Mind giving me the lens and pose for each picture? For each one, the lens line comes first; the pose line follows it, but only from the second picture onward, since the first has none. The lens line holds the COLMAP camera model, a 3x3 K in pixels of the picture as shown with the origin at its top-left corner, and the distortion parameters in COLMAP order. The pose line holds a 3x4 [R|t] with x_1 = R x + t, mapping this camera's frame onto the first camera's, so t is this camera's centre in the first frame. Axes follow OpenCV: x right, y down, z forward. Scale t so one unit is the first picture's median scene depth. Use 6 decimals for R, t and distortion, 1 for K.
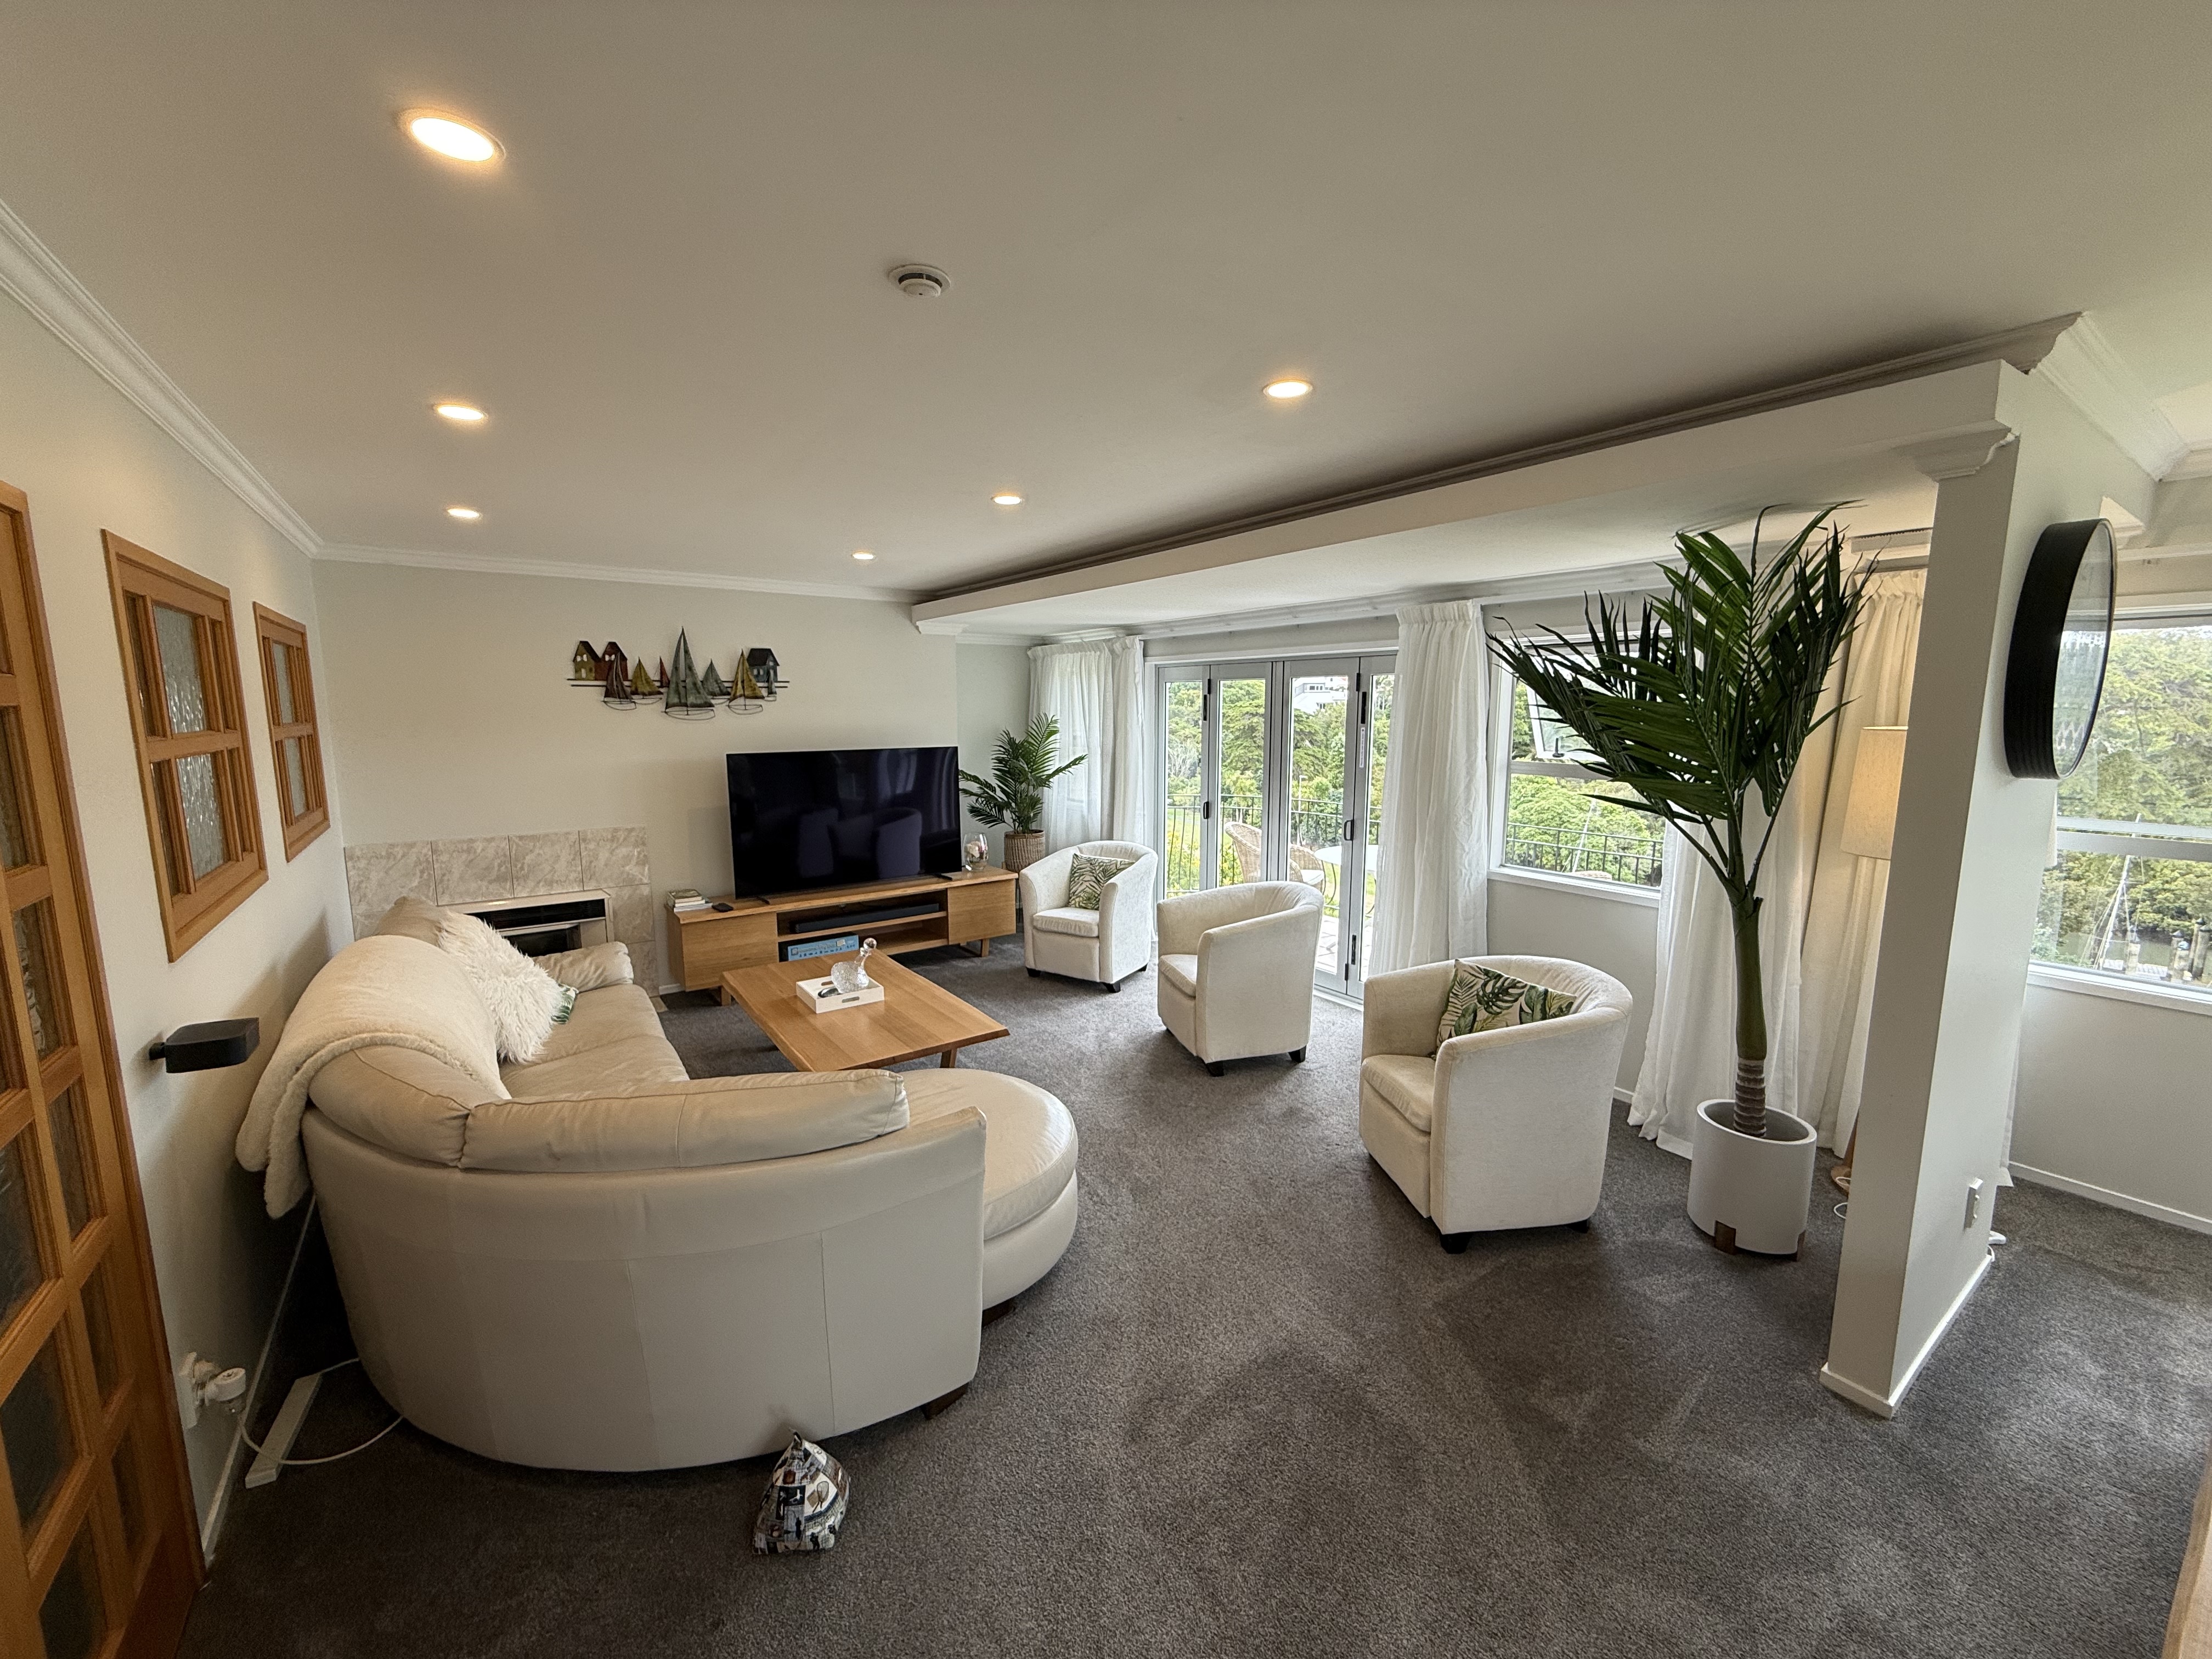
lens RADIAL K [[882.0, 0, 1100.1], [0, 882.0, 832.8], [0, 0, 1]] dist [-0.001565, 0.000542]
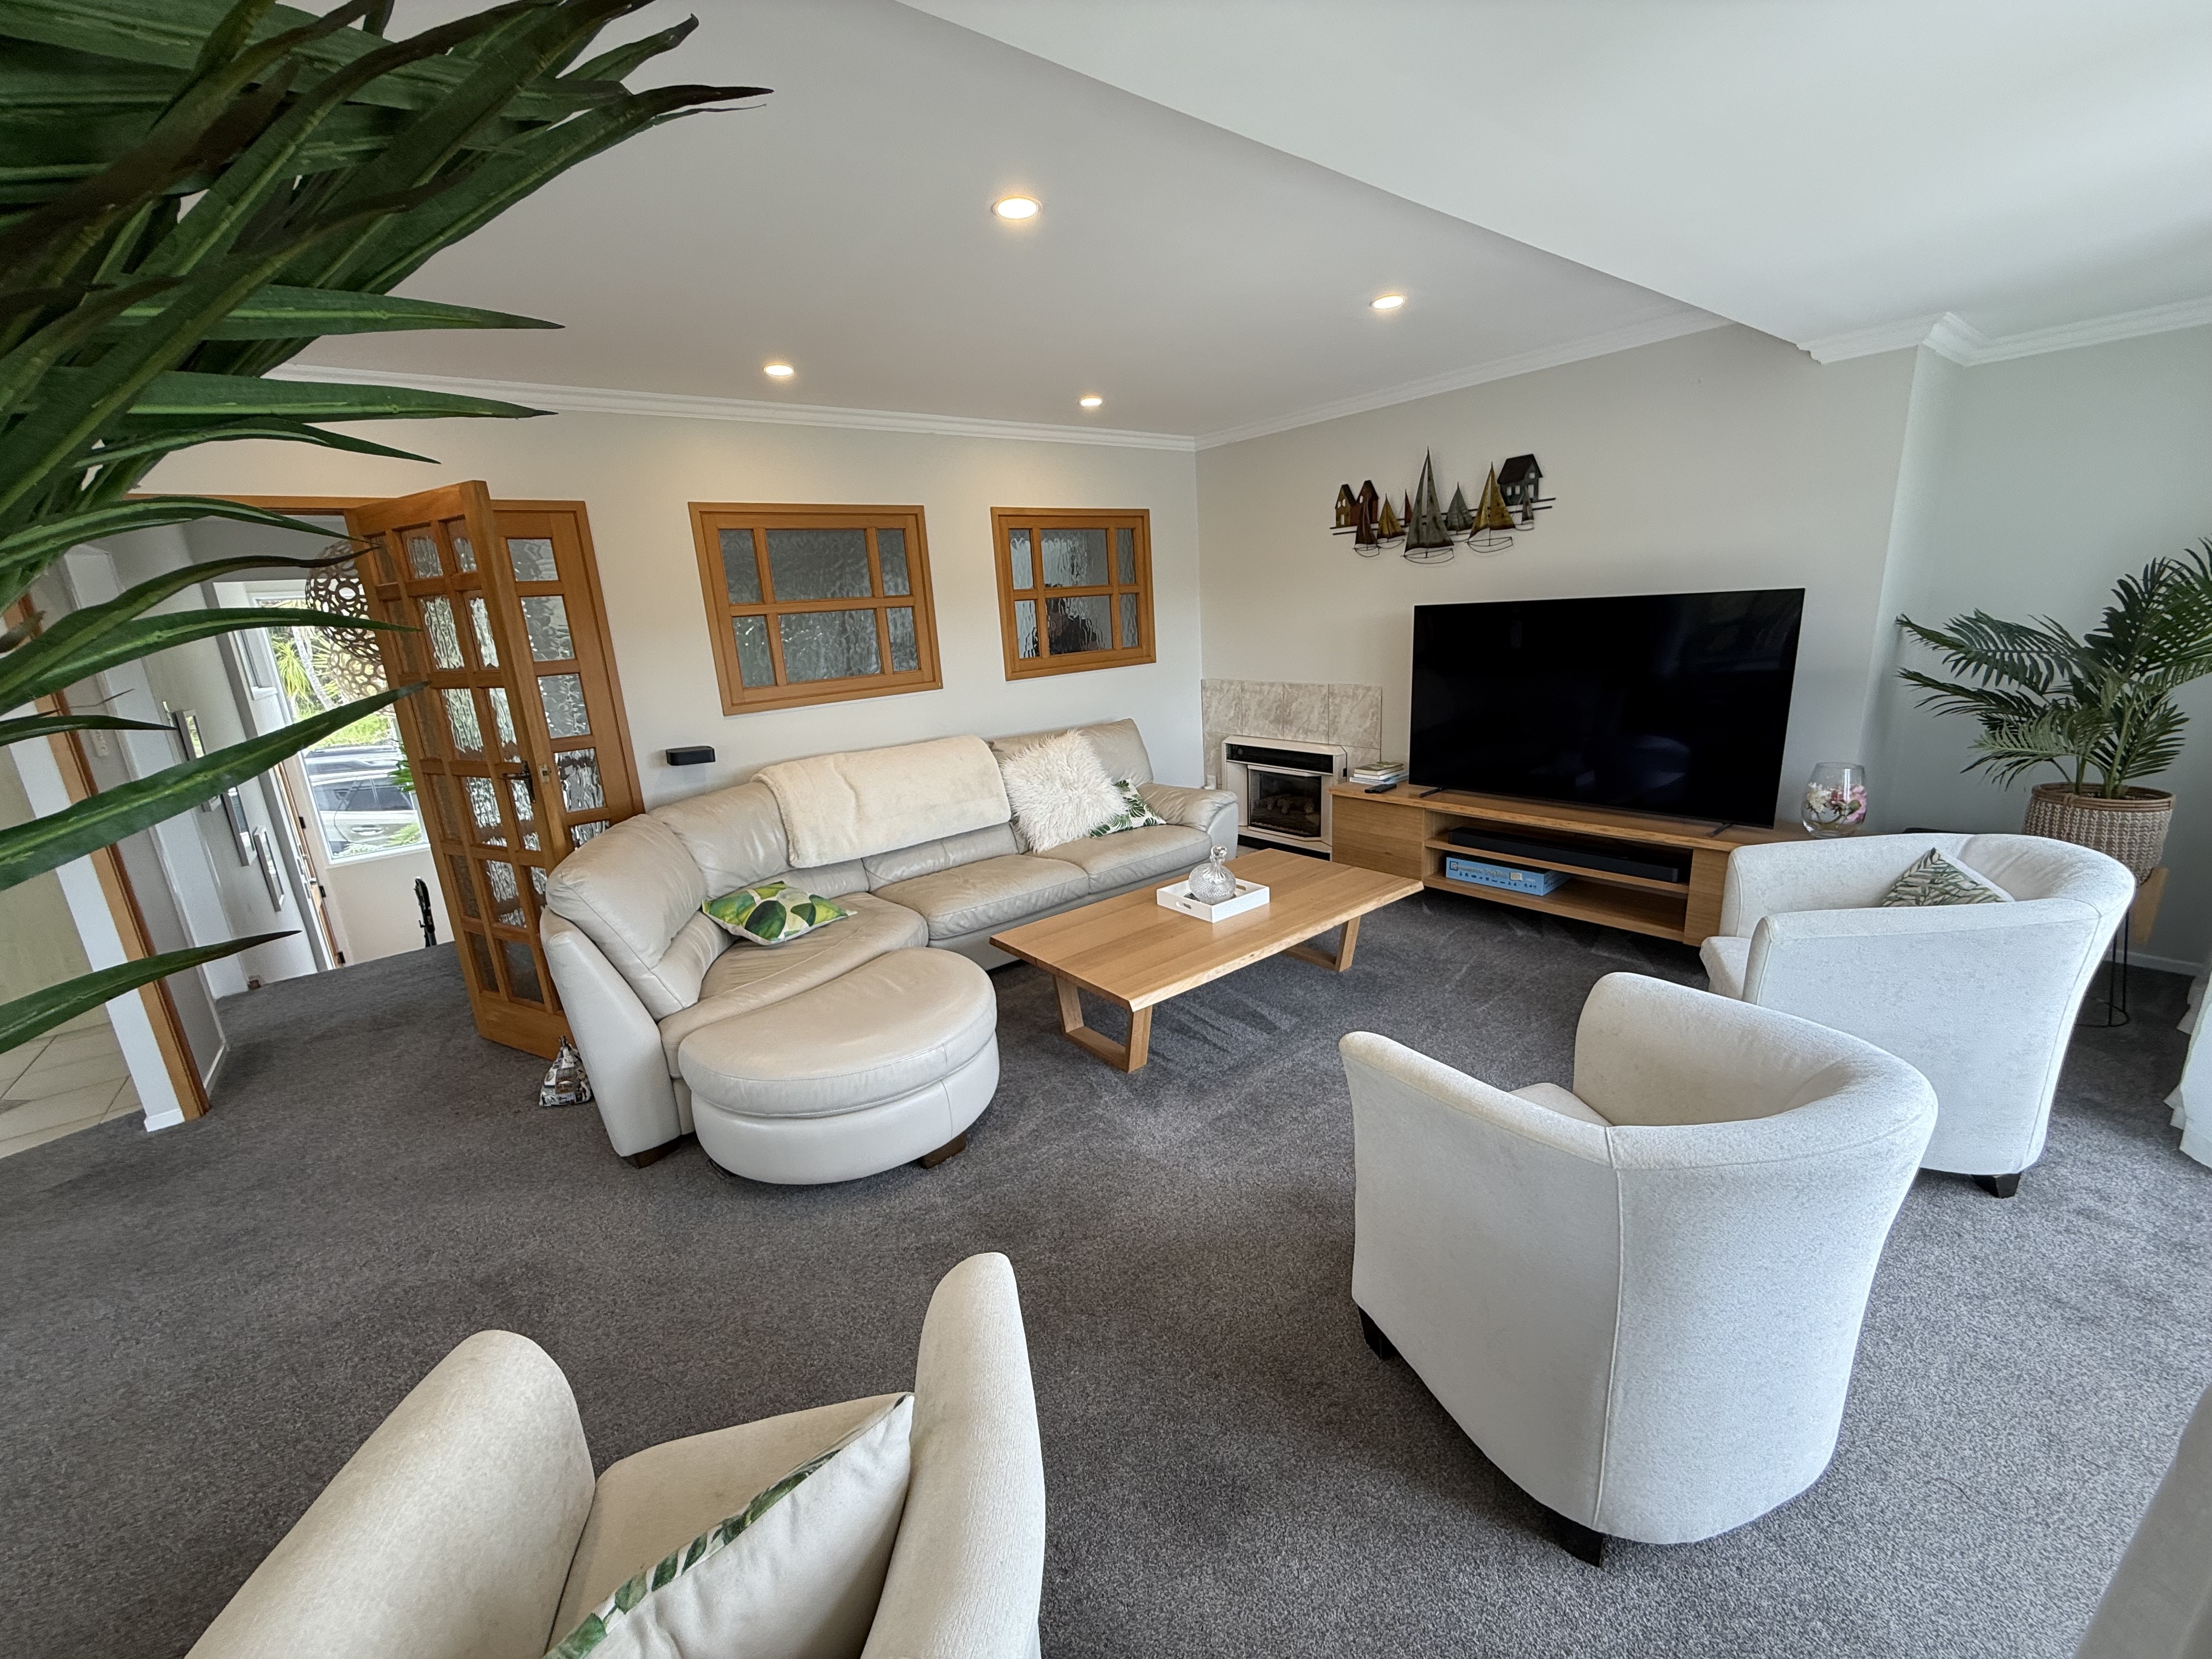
lens RADIAL K [[882.0, 0, 1097.4], [0, 882.0, 829.2], [0, 0, 1]] dist [-0.001565, 0.000542]
pose [[0.057743, 0.245029, -0.967795, 0.462874], [-0.080785, 0.967380, 0.240104, -0.070602], [0.995058, 0.064319, 0.075654, 0.756489]]
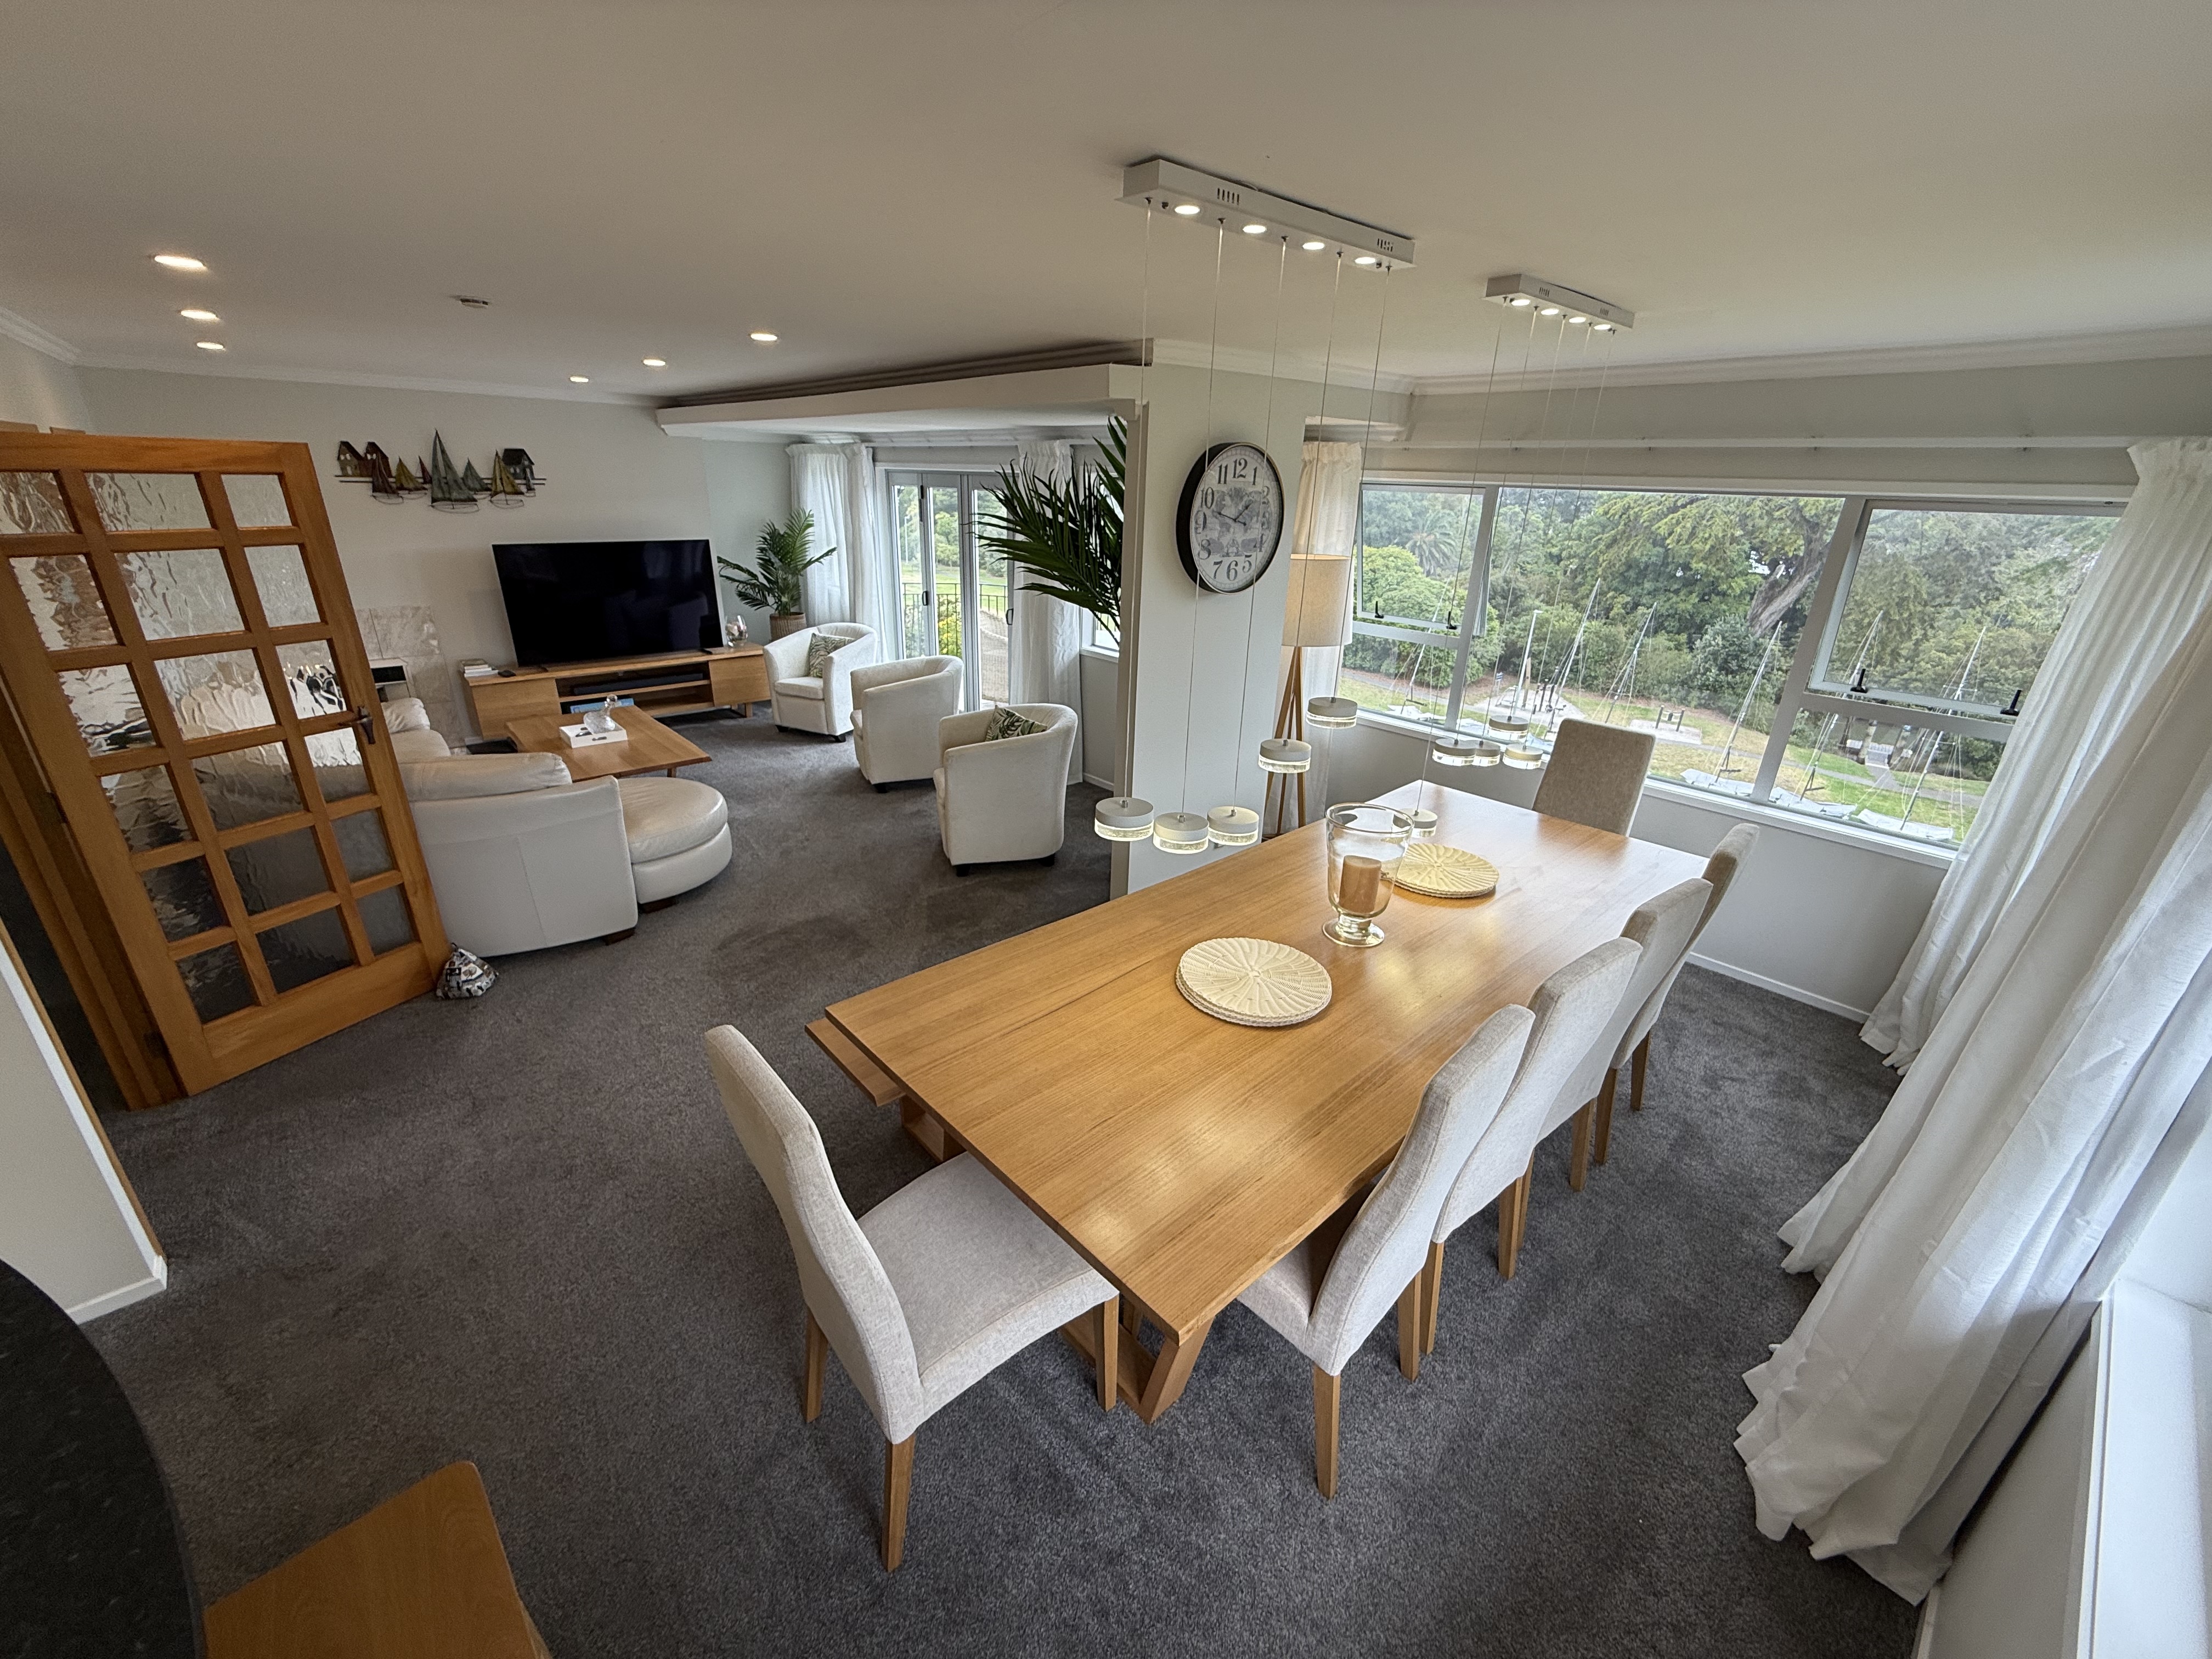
lens RADIAL K [[882.0, 0, 1099.3], [0, 882.0, 830.4], [0, 0, 1]] dist [-0.001565, 0.000542]
pose [[0.993603, -0.013246, 0.112153, 0.300148], [-0.013698, 0.971629, 0.236112, -0.006342], [-0.112099, -0.236138, 0.965232, -0.400470]]
